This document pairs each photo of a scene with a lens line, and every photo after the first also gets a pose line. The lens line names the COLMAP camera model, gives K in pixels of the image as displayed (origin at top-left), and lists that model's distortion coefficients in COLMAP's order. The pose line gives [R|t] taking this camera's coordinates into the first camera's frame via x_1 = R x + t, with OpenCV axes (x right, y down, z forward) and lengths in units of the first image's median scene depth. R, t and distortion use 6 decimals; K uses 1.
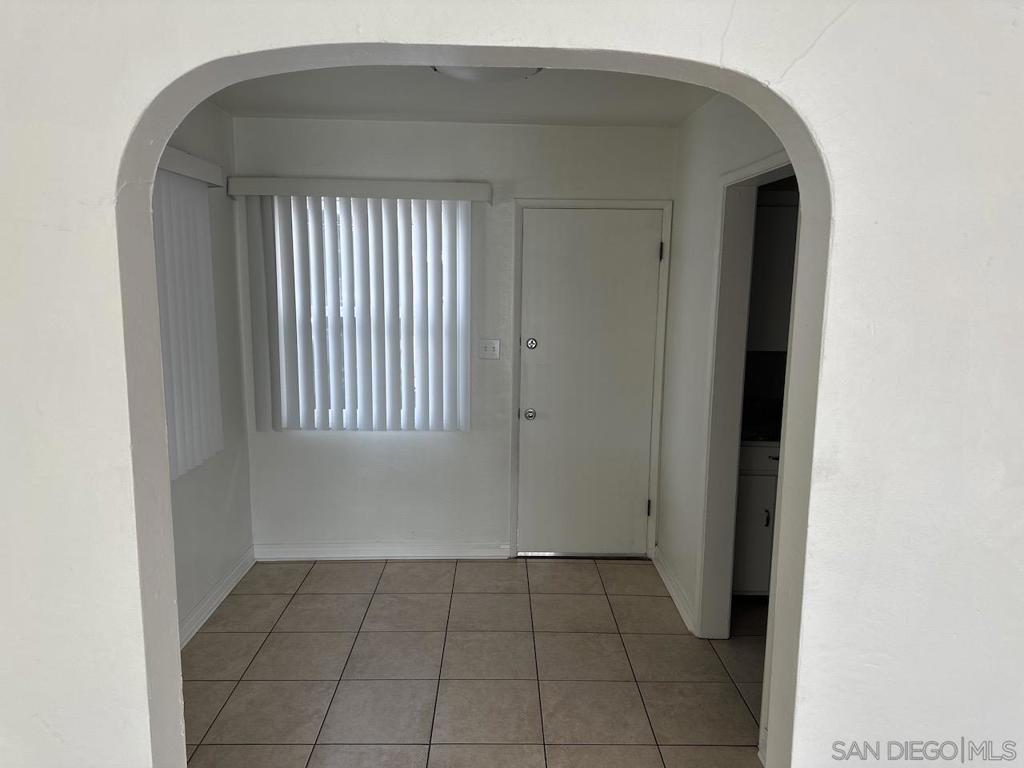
lens RADIAL K [[713.7, 0, 512.0], [0, 713.7, 384.0], [0, 0, 1]] dist [0.045811, -0.004717]
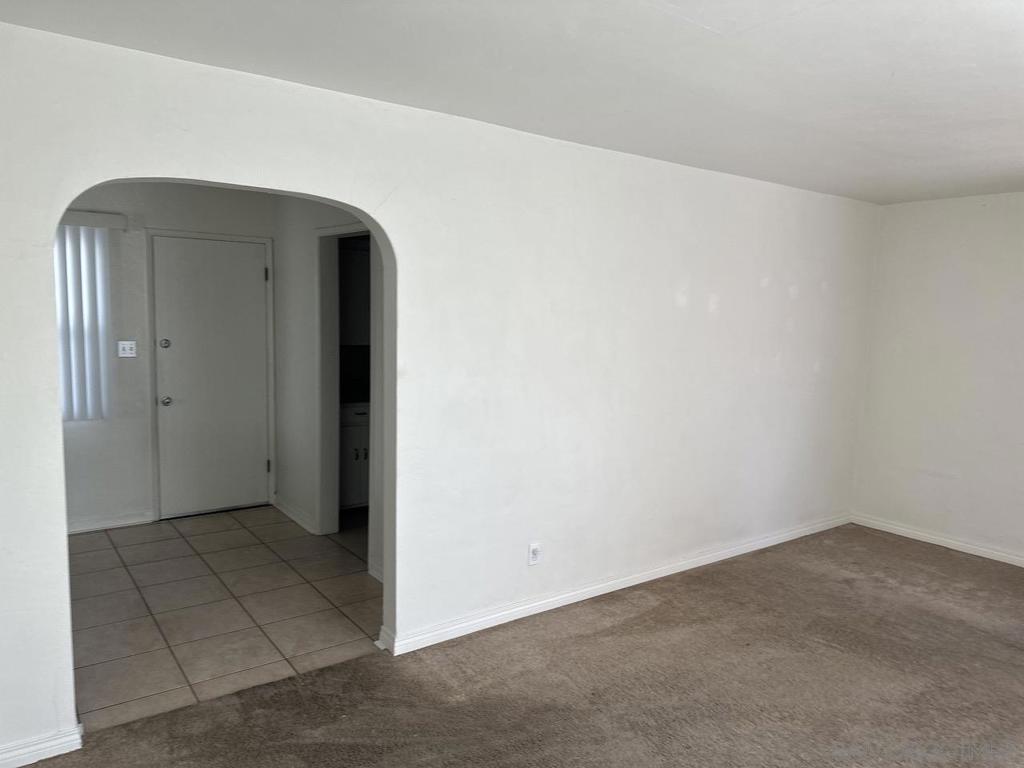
lens RADIAL K [[713.7, 0, 512.0], [0, 713.7, 384.0], [0, 0, 1]] dist [0.045811, -0.004717]
pose [[0.819269, -0.058139, 0.570455, -0.203353], [0.074622, 0.997196, -0.005540, 0.066476], [-0.568533, 0.047107, 0.821310, -0.385453]]
